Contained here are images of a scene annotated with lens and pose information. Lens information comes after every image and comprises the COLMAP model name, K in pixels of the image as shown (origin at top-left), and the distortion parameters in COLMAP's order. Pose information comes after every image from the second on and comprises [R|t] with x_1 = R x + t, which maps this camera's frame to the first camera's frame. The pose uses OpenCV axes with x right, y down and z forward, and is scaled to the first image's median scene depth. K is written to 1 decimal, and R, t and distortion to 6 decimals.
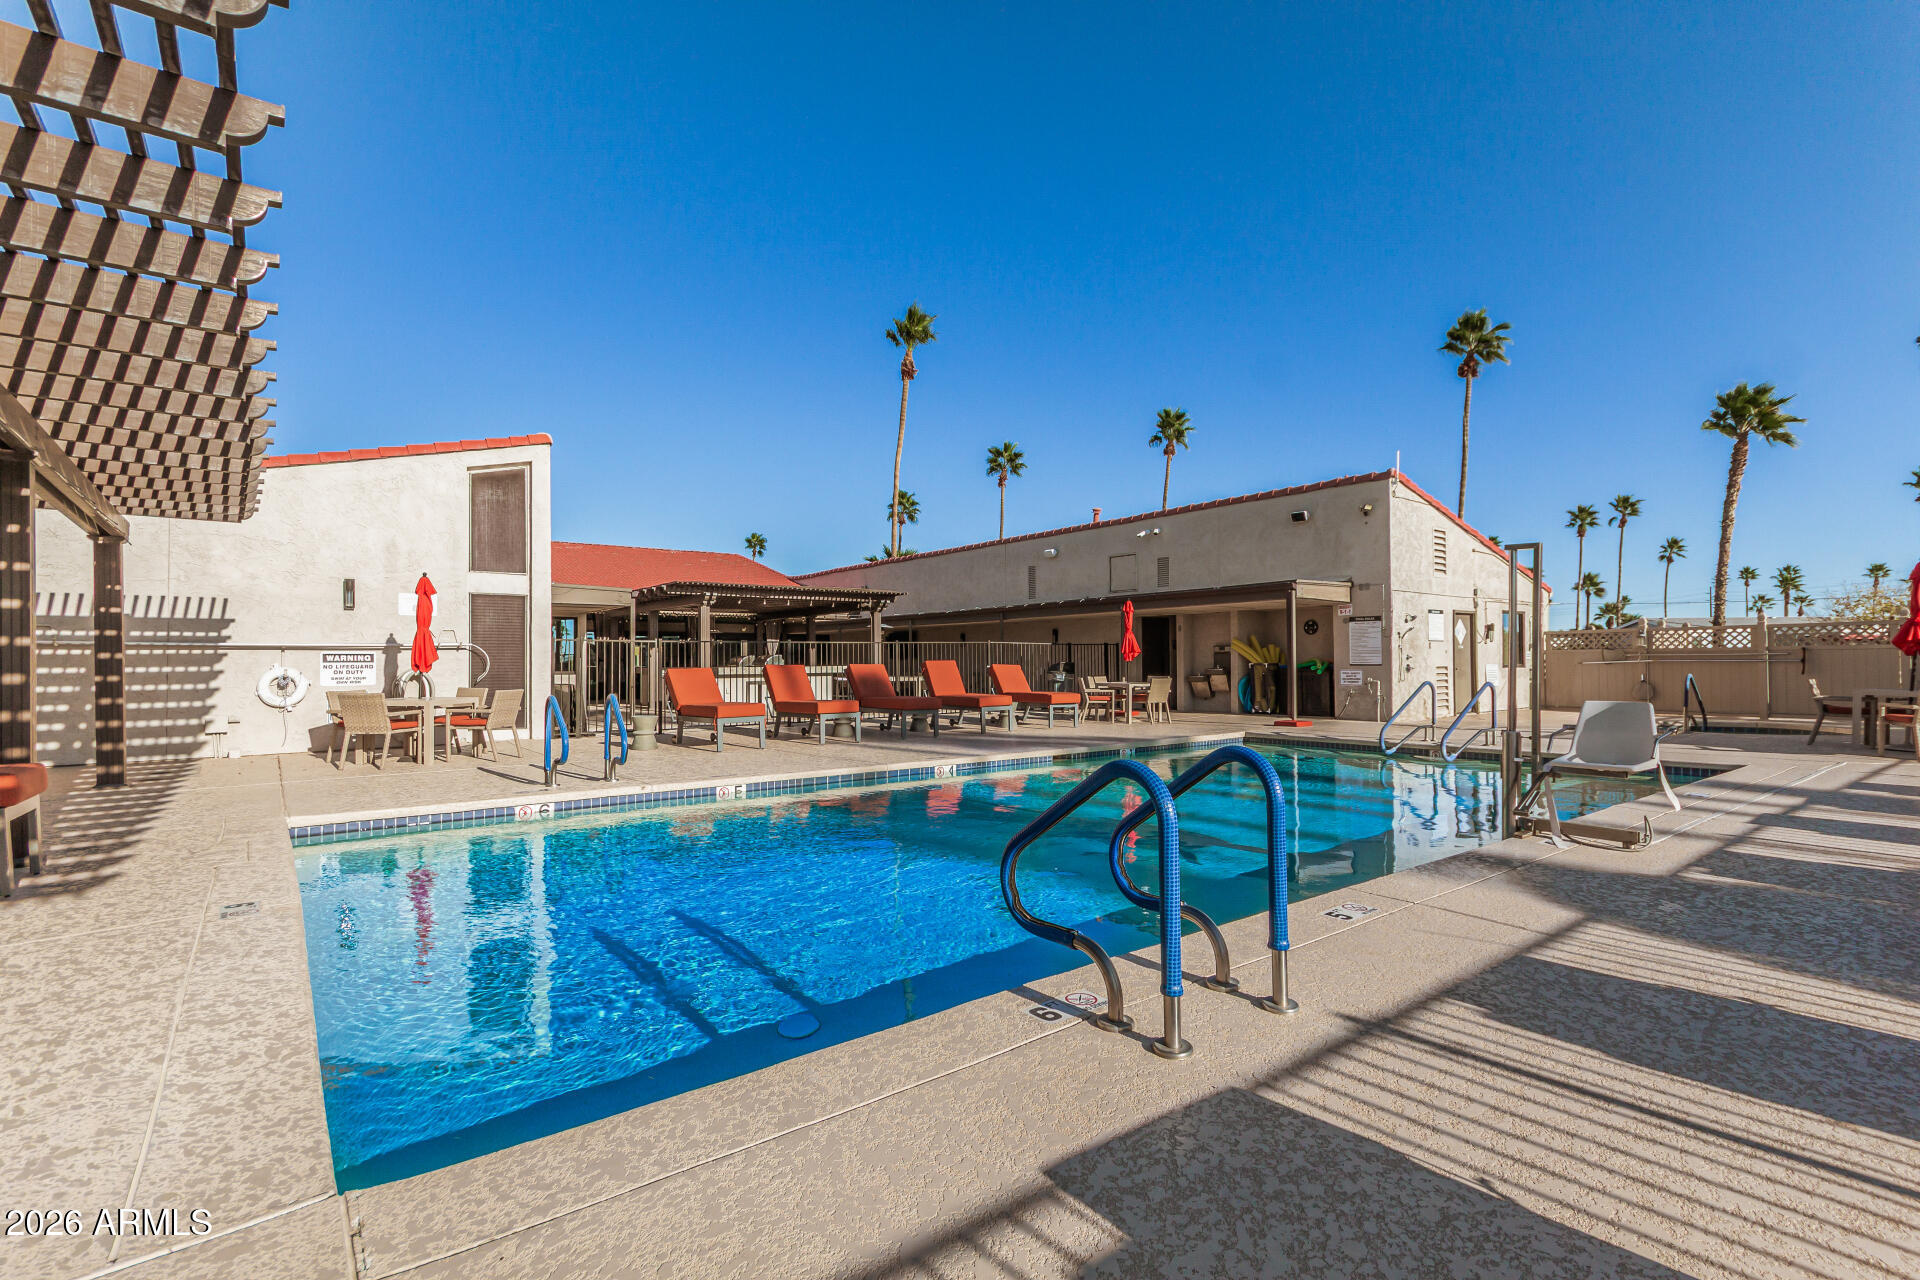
lens RADIAL K [[901.2, 0, 958.0], [0, 901.2, 669.4], [0, 0, 1]] dist [0.002895, 0.000577]
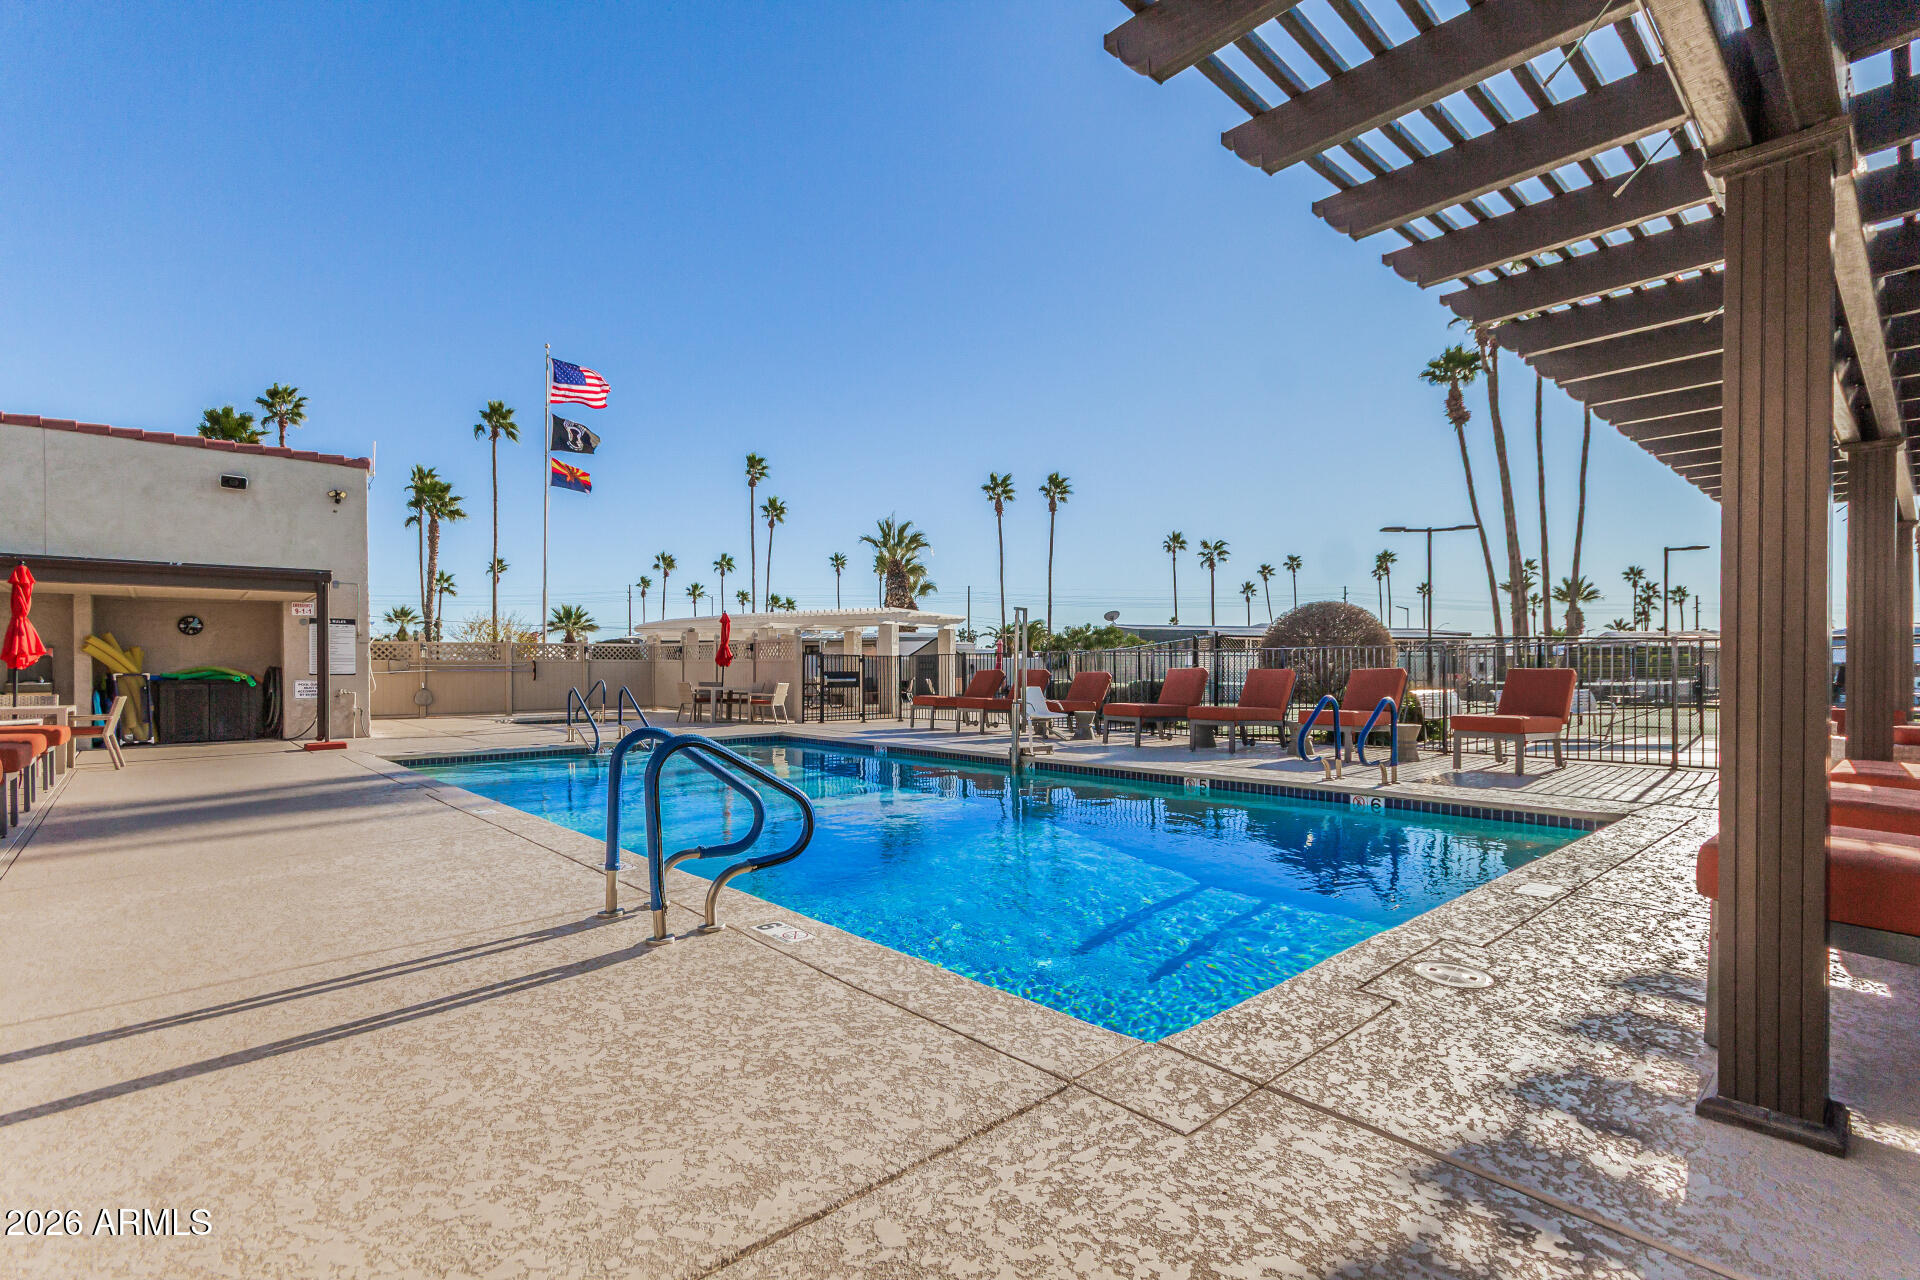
lens RADIAL K [[901.2, 0, 958.0], [0, 901.2, 669.4], [0, 0, 1]] dist [0.002895, 0.000577]
pose [[-0.078700, 0.002130, 0.996896, -0.456328], [0.012763, 0.999918, -0.001129, -0.001464], [-0.996817, 0.012634, -0.078721, 0.469937]]
